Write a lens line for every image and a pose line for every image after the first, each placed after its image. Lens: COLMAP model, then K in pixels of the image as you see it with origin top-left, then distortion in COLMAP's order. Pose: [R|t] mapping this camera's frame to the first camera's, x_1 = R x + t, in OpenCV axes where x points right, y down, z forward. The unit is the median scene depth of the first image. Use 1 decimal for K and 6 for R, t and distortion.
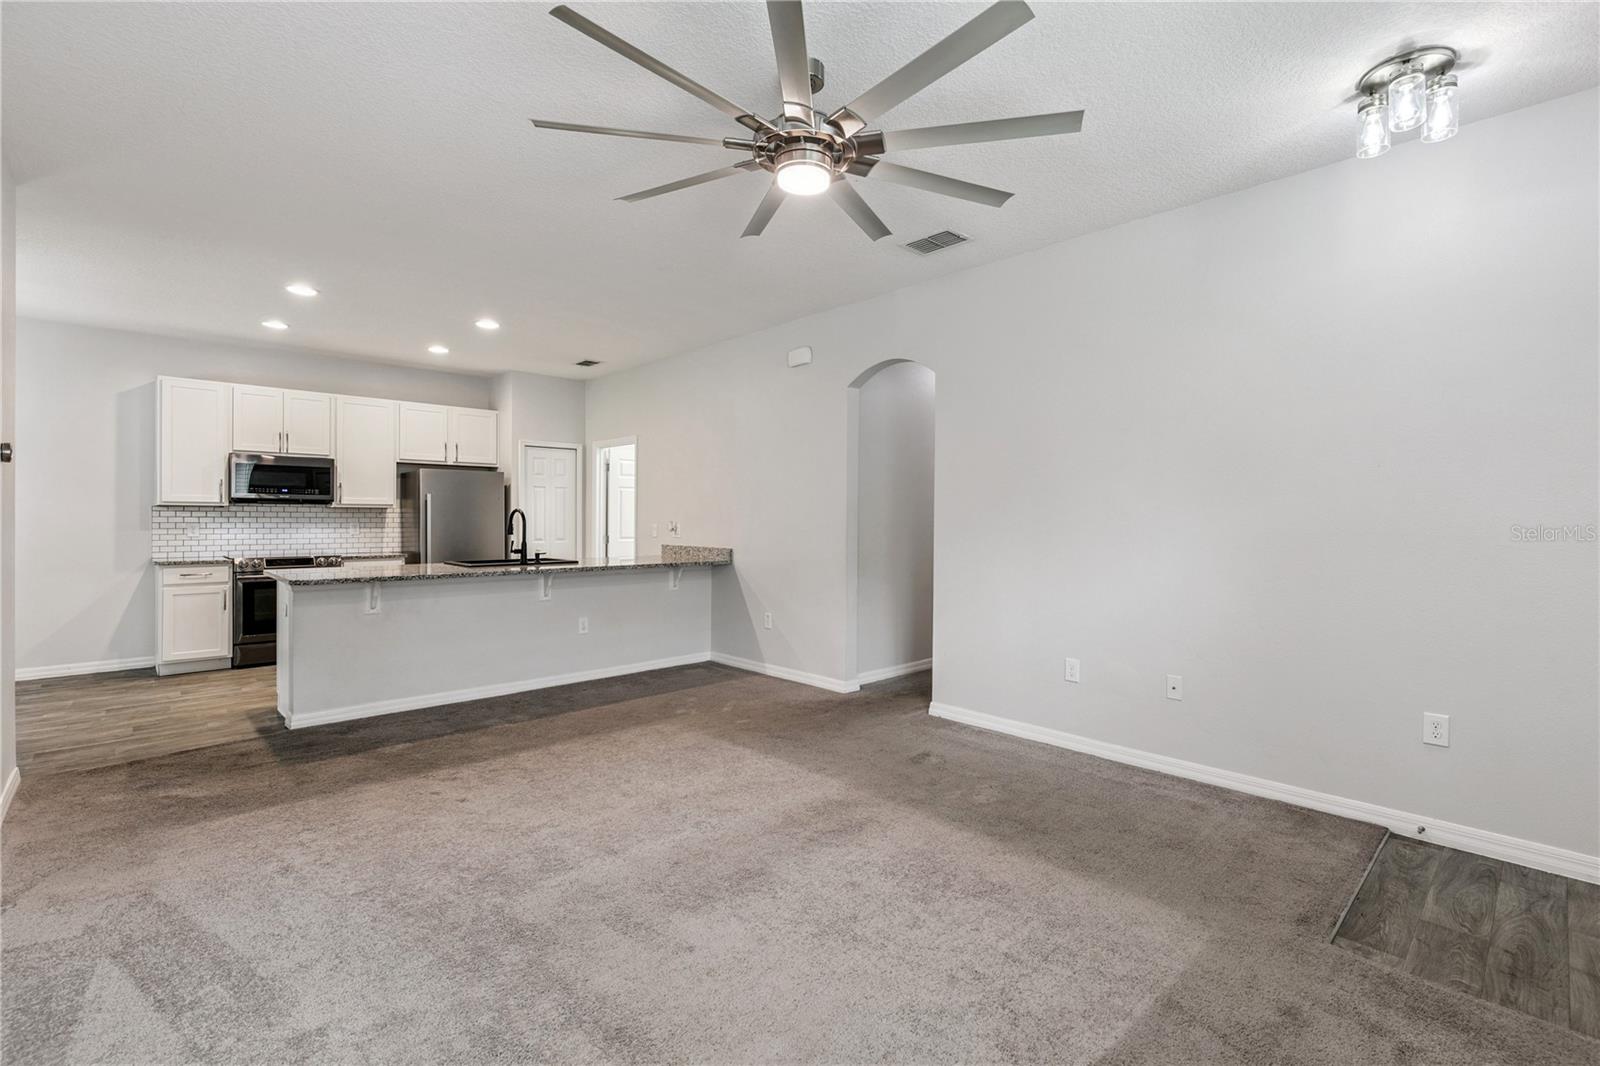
lens RADIAL K [[715.6, 0, 811.7], [0, 715.6, 525.6], [0, 0, 1]] dist [0.005525, -0.002113]
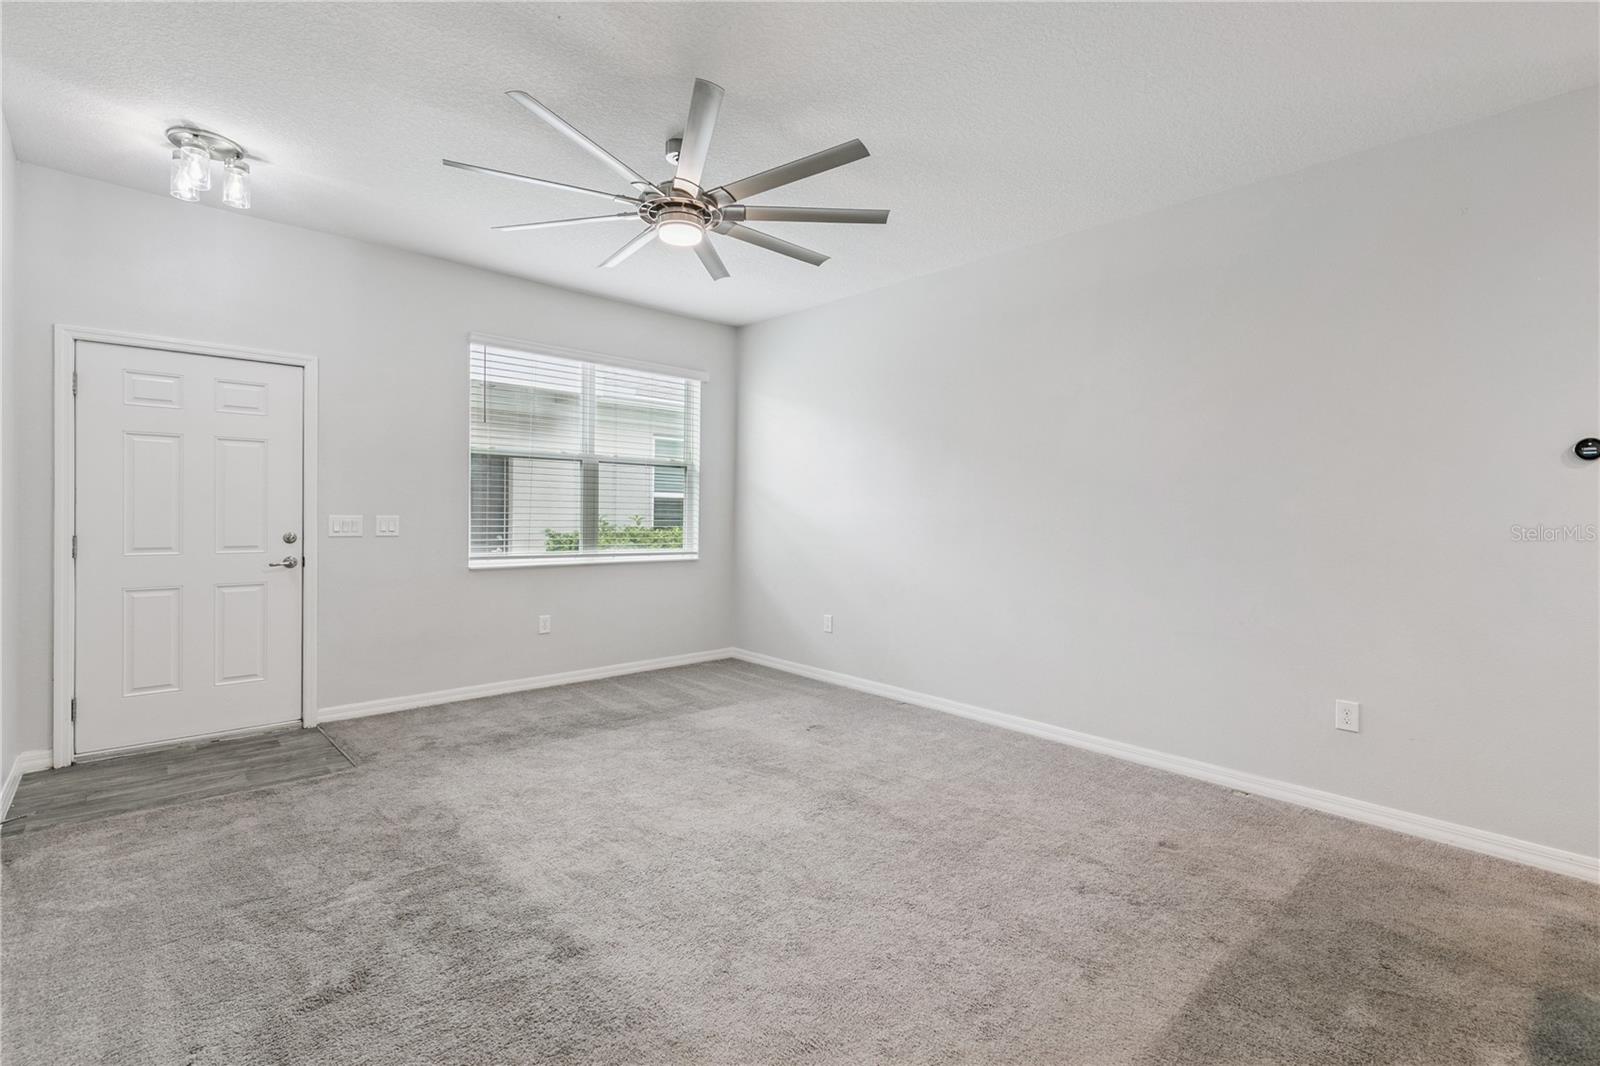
lens RADIAL K [[715.6, 0, 805.5], [0, 715.6, 516.4], [0, 0, 1]] dist [0.005525, -0.002113]
pose [[-0.999459, -0.019973, 0.026147, -0.114599], [-0.019571, 0.999688, 0.015550, -0.008115], [-0.026449, 0.015030, -0.999537, 0.958027]]
